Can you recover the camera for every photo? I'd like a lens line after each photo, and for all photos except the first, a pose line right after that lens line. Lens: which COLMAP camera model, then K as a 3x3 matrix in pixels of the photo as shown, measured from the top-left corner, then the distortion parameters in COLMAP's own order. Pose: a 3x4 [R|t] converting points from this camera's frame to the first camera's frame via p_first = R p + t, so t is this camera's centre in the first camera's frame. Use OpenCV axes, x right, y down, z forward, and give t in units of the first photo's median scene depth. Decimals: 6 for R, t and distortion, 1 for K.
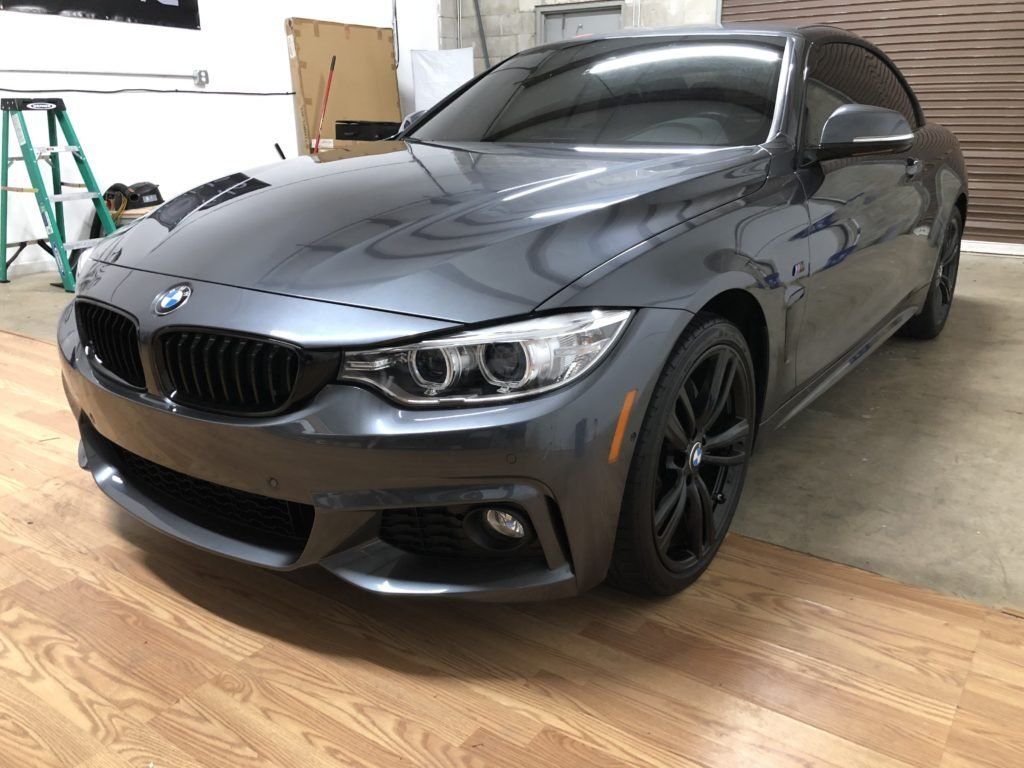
lens RADIAL K [[841.7, 0, 517.1], [0, 841.7, 386.9], [0, 0, 1]] dist [0.017378, -0.004661]
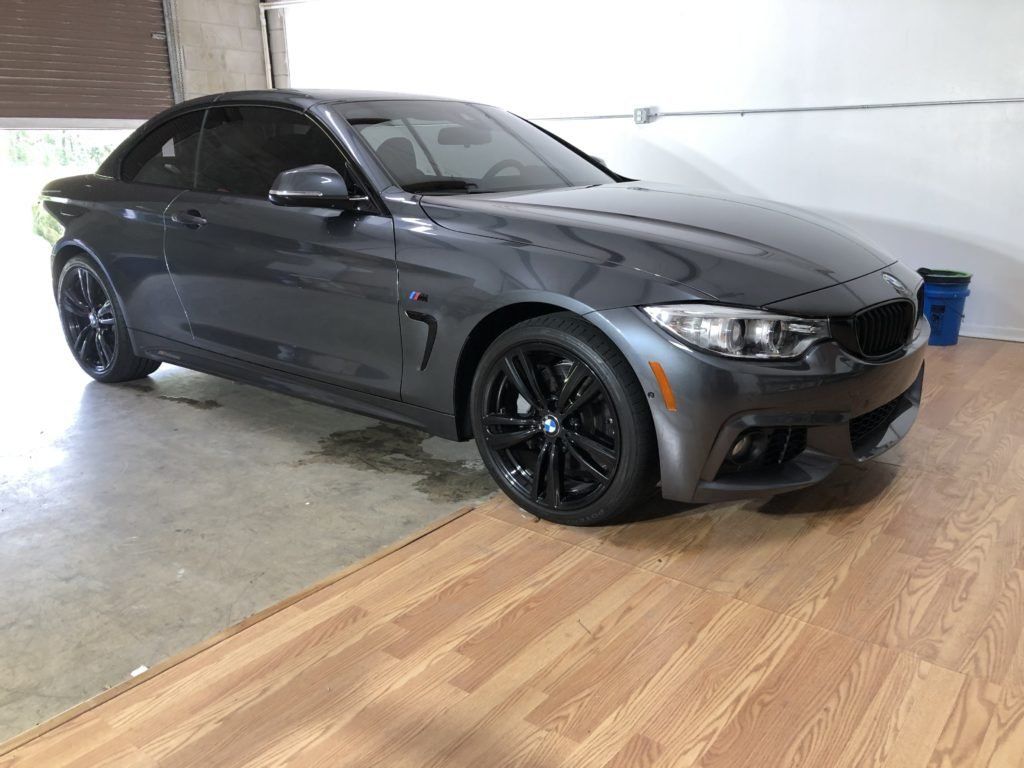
lens RADIAL K [[841.7, 0, 511.5], [0, 841.7, 386.7], [0, 0, 1]] dist [0.017378, -0.004661]
pose [[0.055169, -0.283507, 0.957382, -1.407062], [0.323475, 0.912205, 0.251488, -0.476756], [-0.944627, 0.295815, 0.142033, 1.273880]]
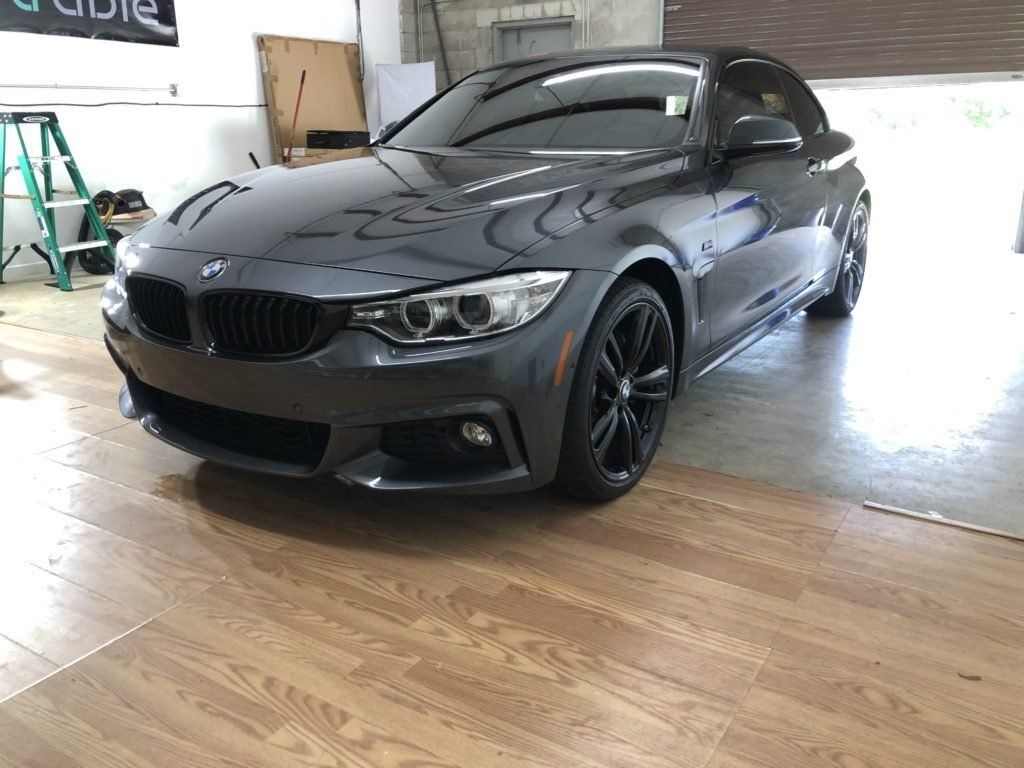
lens RADIAL K [[841.7, 0, 510.8], [0, 841.7, 380.6], [0, 0, 1]] dist [0.017378, -0.004661]
pose [[0.999176, -0.018938, 0.035892, -0.006480], [0.019506, 0.999689, -0.015529, 0.096330], [-0.035586, 0.016217, 0.999235, -0.303793]]
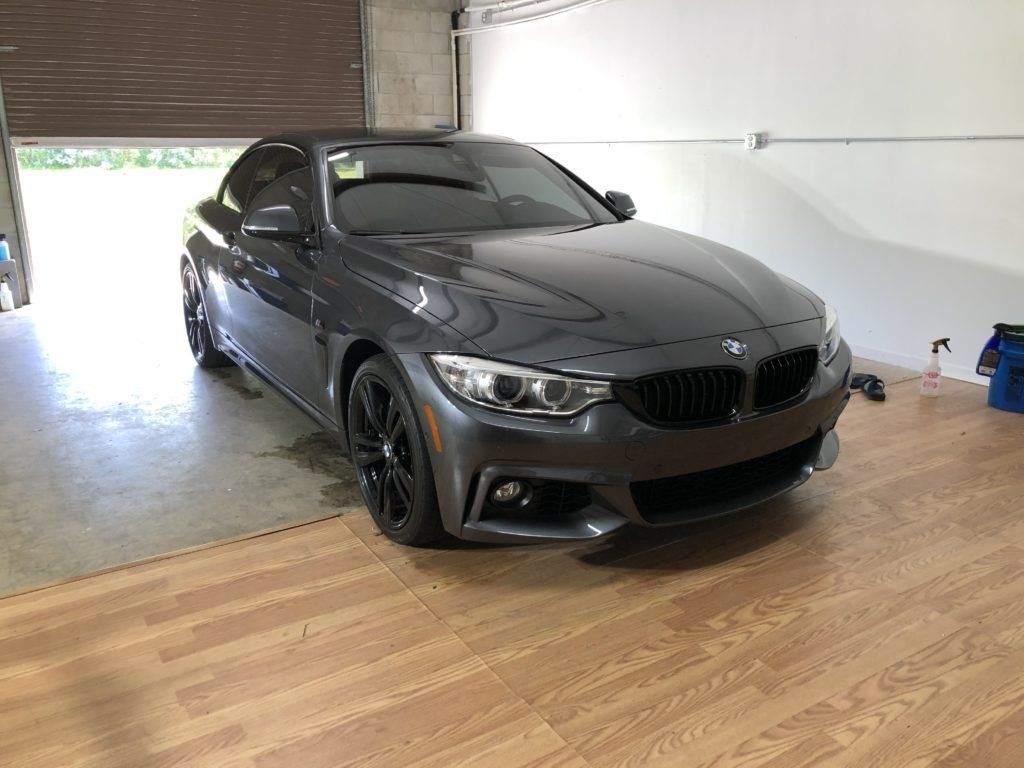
lens RADIAL K [[841.7, 0, 518.9], [0, 841.7, 382.1], [0, 0, 1]] dist [0.017378, -0.004661]
pose [[0.388102, -0.259543, 0.884316, -1.323753], [0.294173, 0.944220, 0.148021, -0.306895], [-0.873407, 0.202695, 0.442804, 0.415137]]
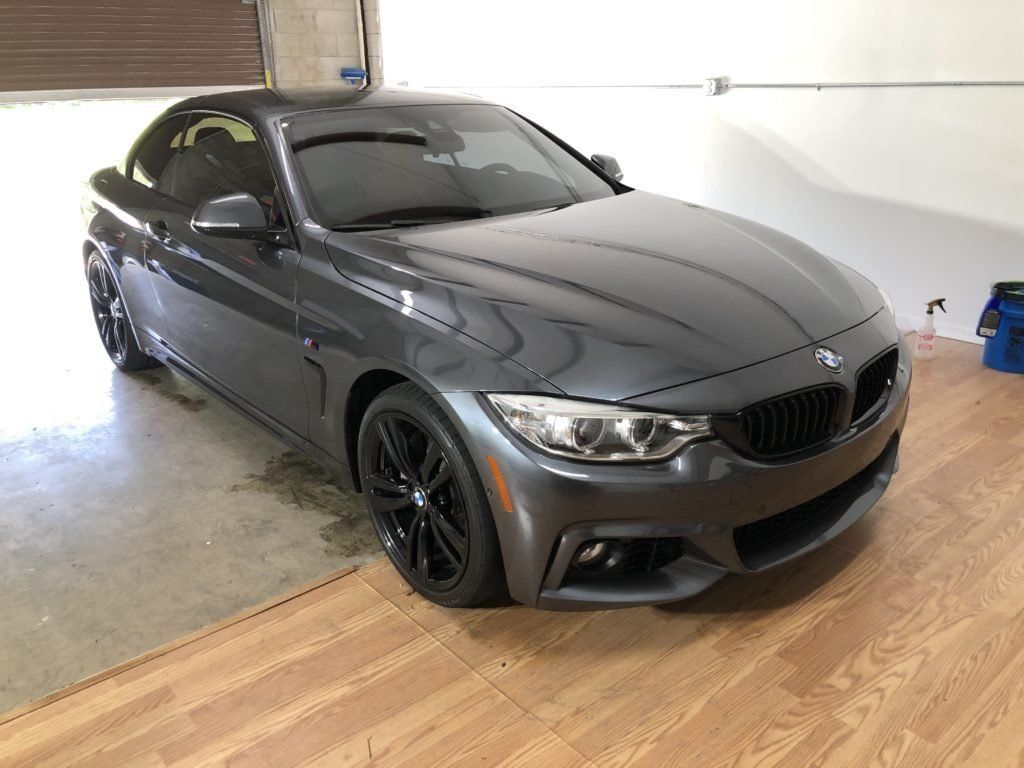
lens RADIAL K [[841.7, 0, 514.7], [0, 841.7, 383.7], [0, 0, 1]] dist [0.017378, -0.004661]
pose [[0.252365, -0.349567, 0.902283, -1.135816], [0.324635, 0.909008, 0.261374, -0.503997], [-0.911550, 0.226951, 0.342883, 0.753431]]
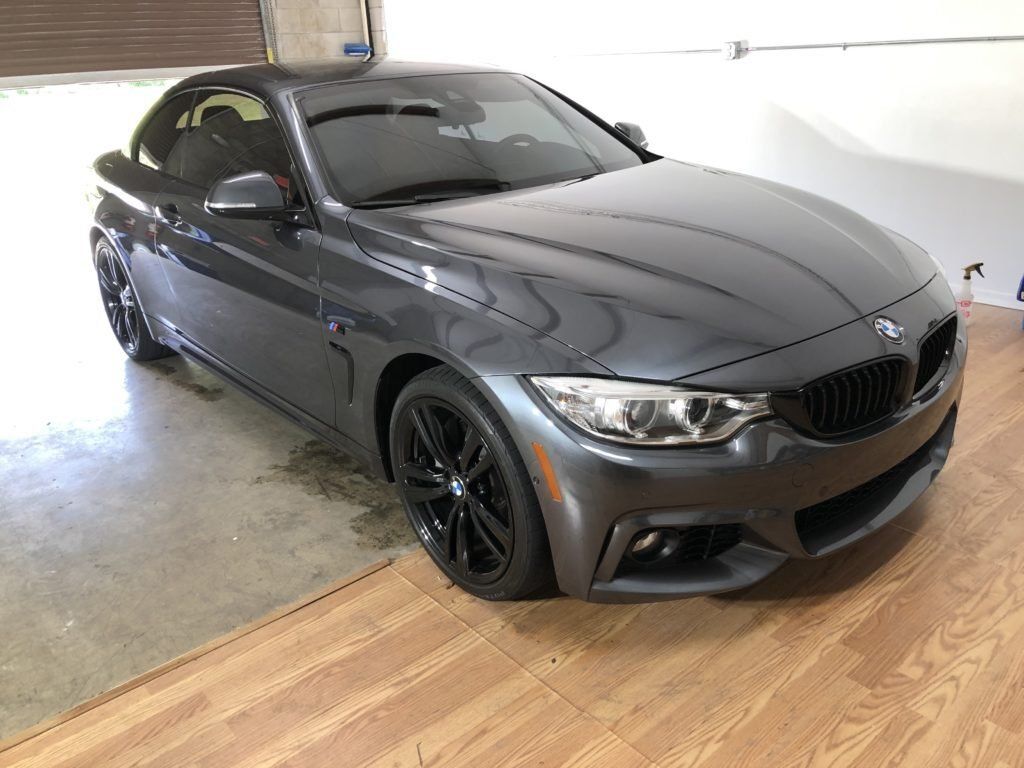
lens RADIAL K [[841.7, 0, 519.3], [0, 841.7, 381.3], [0, 0, 1]] dist [0.017378, -0.004661]
pose [[0.245015, -0.377295, 0.893093, -1.078354], [0.350039, 0.893463, 0.281420, -0.507189], [-0.904124, 0.243665, 0.350980, 0.827121]]
